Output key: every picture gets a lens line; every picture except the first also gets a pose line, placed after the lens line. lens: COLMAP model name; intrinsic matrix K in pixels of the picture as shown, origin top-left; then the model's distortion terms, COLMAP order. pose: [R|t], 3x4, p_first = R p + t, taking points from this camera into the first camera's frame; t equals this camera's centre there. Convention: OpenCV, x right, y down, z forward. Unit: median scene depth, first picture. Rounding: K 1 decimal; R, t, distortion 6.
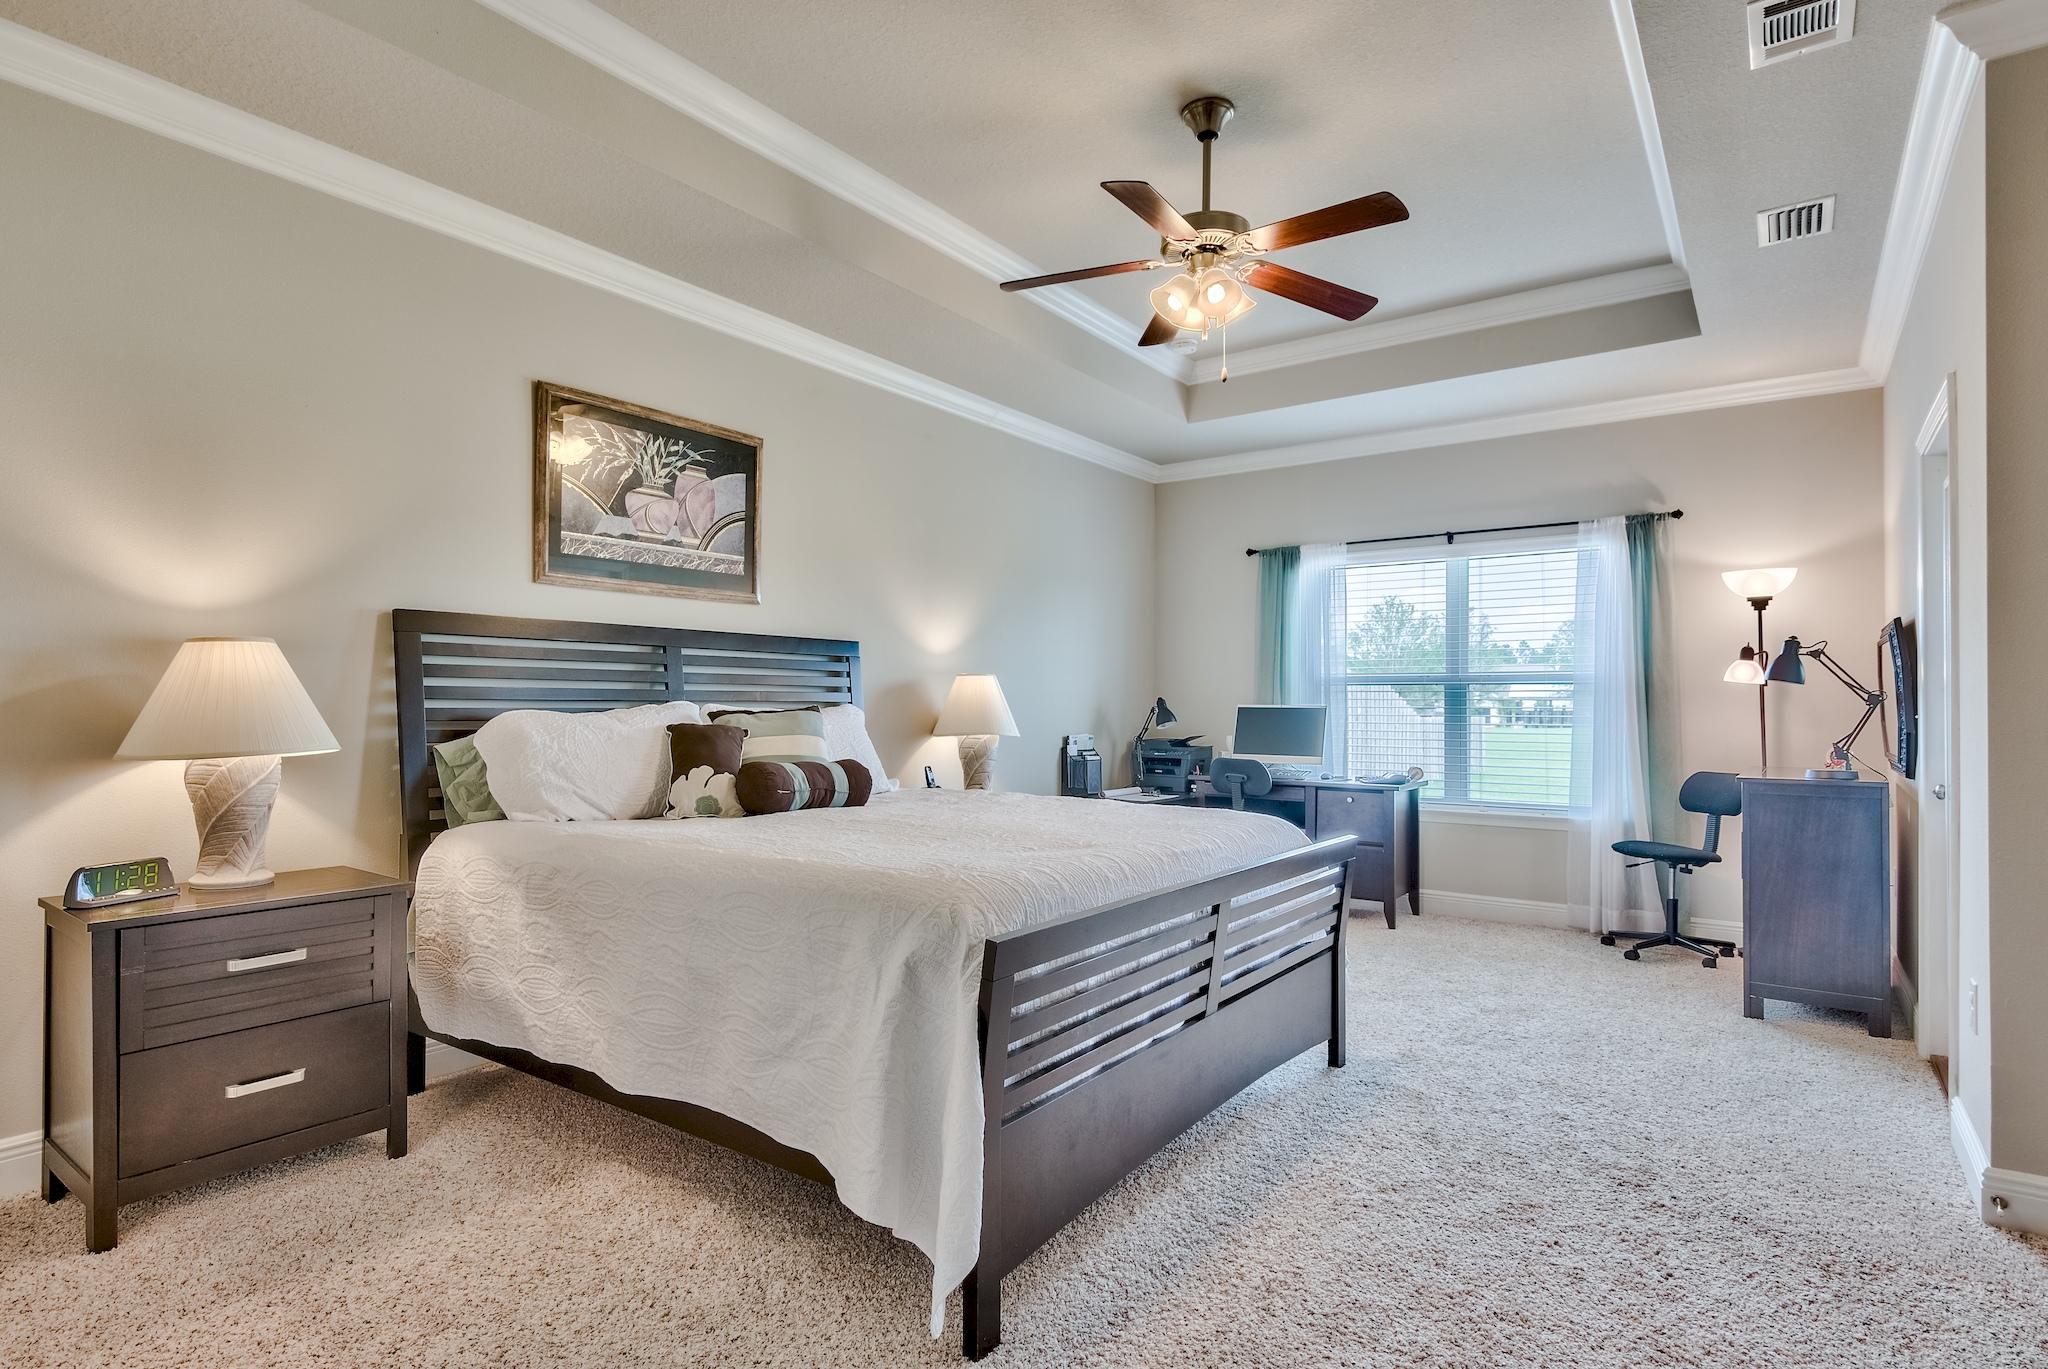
lens RADIAL K [[1041.1, 0, 1010.9], [0, 1041.1, 686.4], [0, 0, 1]] dist [-0.000876, 0.000258]
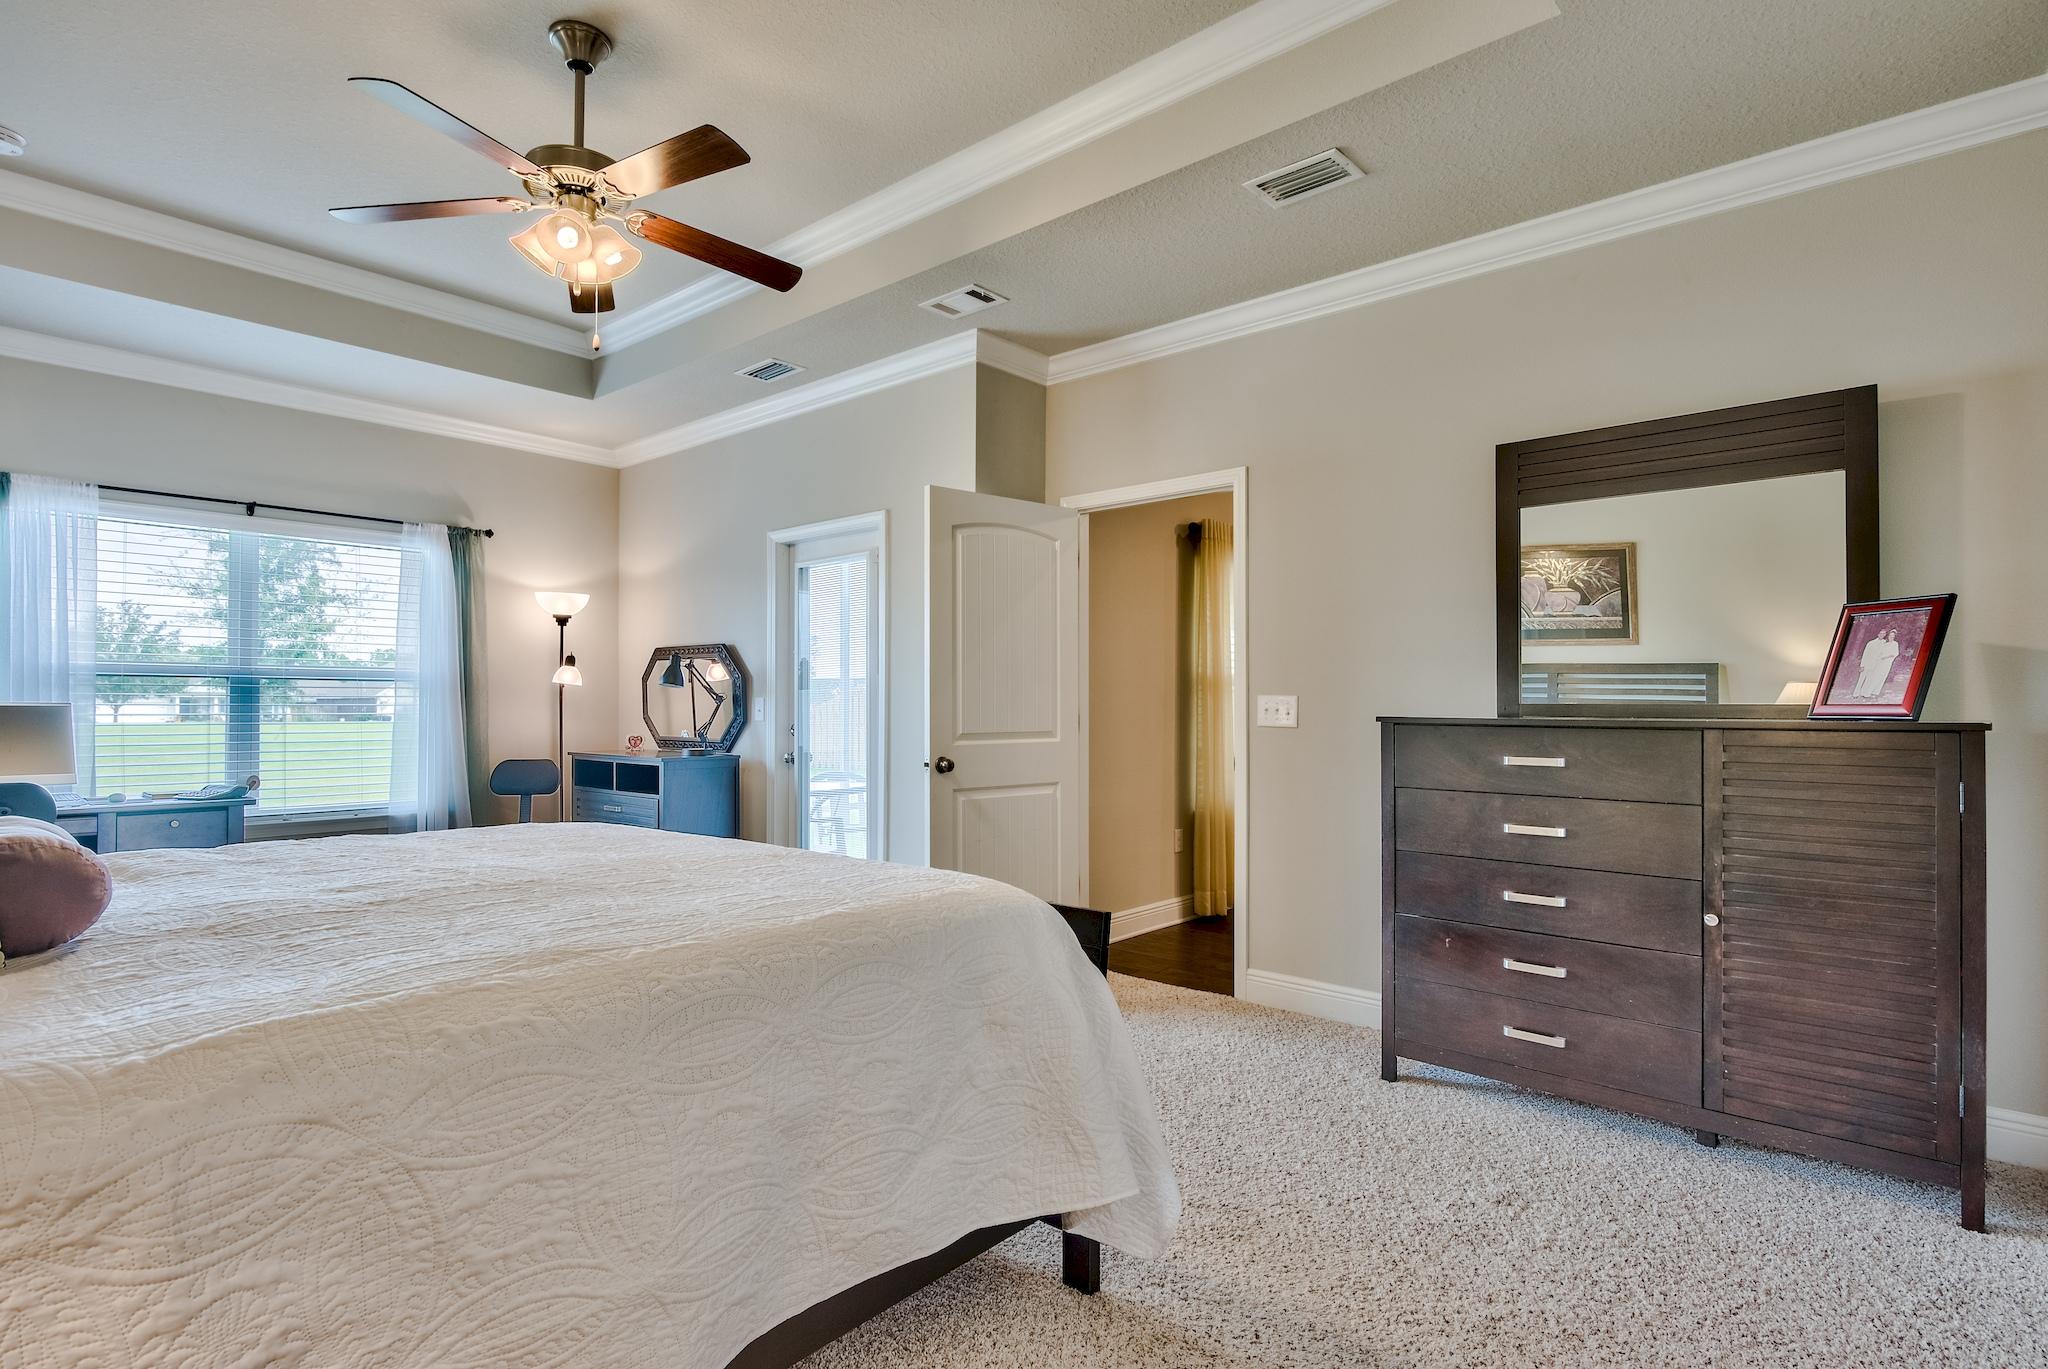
lens RADIAL K [[1038.6, 0, 943.6], [0, 1038.6, 683.5], [0, 0, 1]] dist [-0.002169, -0.000147]
pose [[0.120776, 0.018467, 0.992508, -0.411061], [-0.017819, 0.999706, -0.016432, 0.006967], [-0.992520, -0.015701, 0.121069, 0.368303]]
